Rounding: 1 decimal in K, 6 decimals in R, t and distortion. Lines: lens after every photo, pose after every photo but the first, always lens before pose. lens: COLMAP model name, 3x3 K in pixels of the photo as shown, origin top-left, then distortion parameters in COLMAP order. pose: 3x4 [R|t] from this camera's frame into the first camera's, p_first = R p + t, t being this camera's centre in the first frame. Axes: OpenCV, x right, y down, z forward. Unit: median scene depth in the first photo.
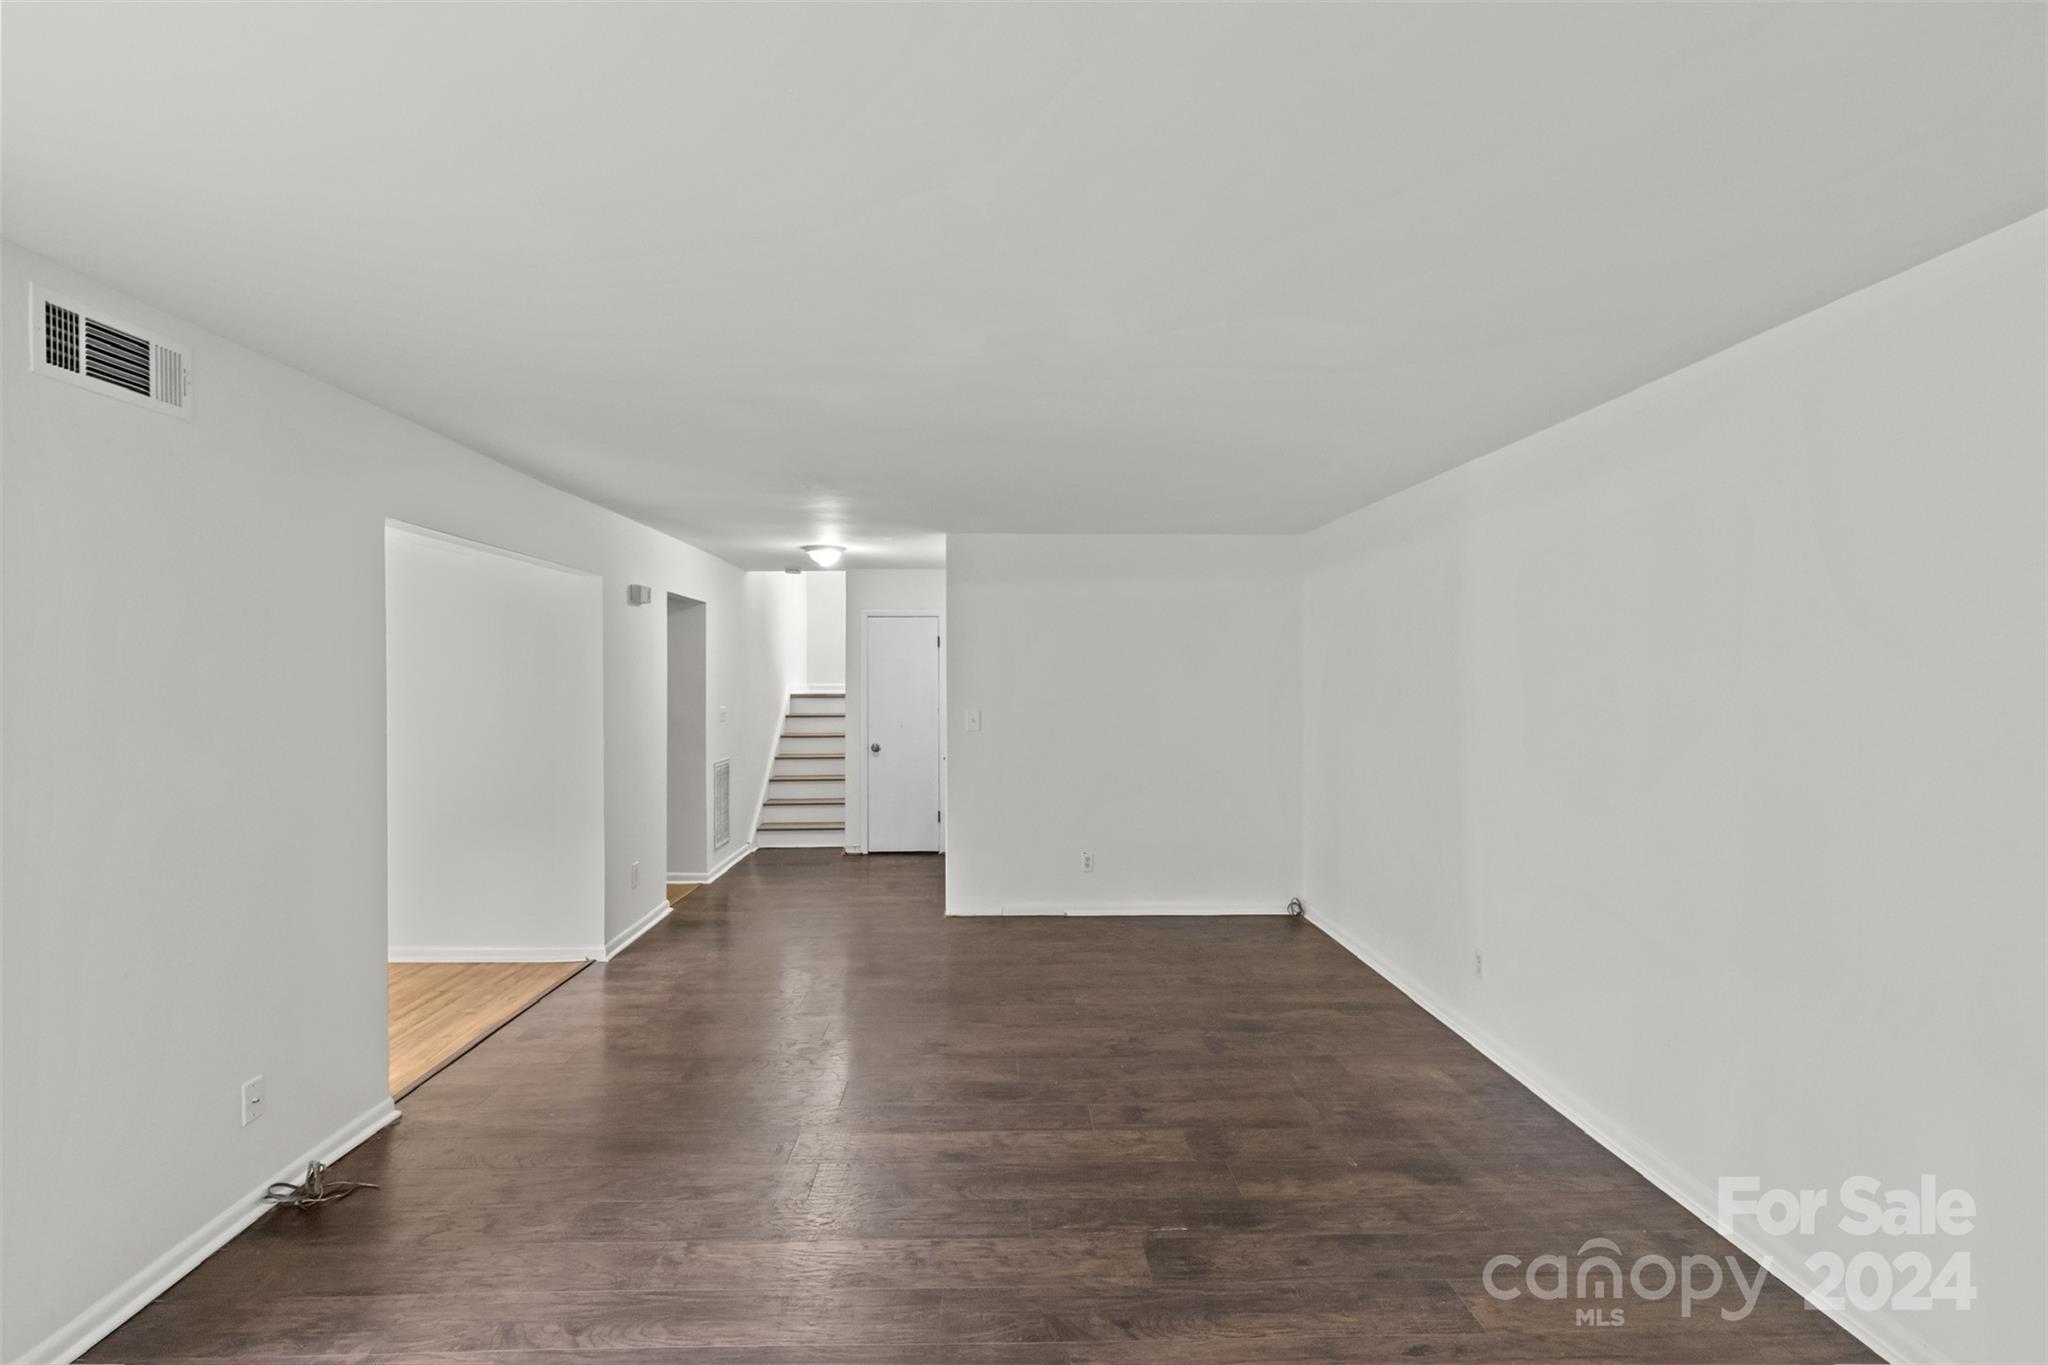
lens RADIAL K [[914.4, 0, 1015.4], [0, 914.4, 680.5], [0, 0, 1]] dist [0.007074, -0.002007]
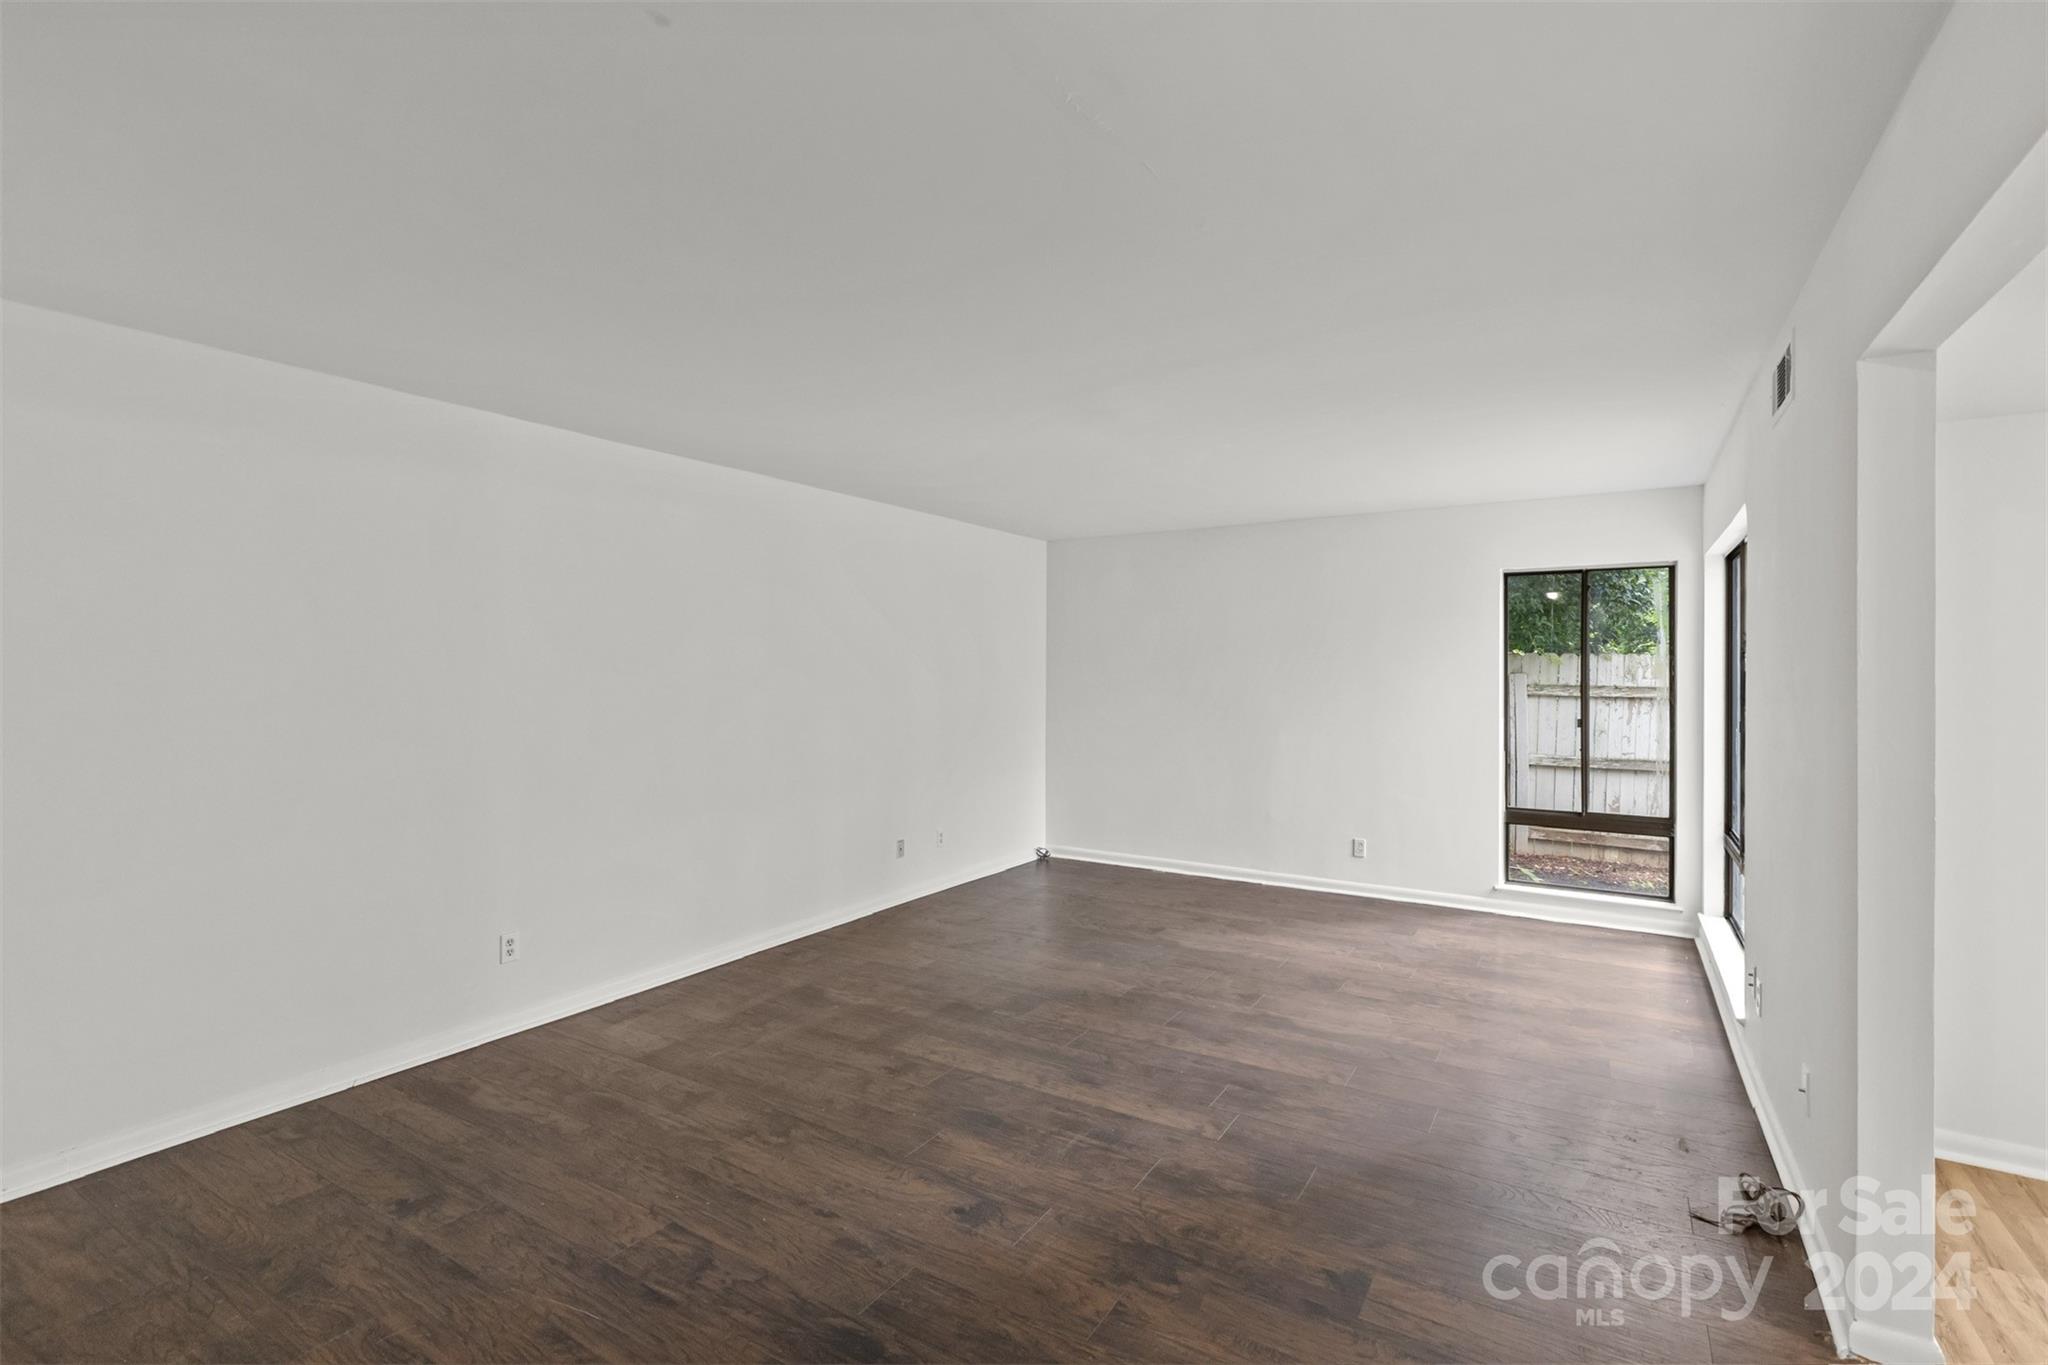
lens RADIAL K [[927.4, 0, 1010.0], [0, 927.4, 674.8], [0, 0, 1]] dist [0.009088, -0.001213]
pose [[-0.822768, -0.003327, 0.568368, -0.465926], [0.003270, 0.999939, 0.010587, 0.017750], [-0.568368, 0.010569, -0.822706, 1.482550]]
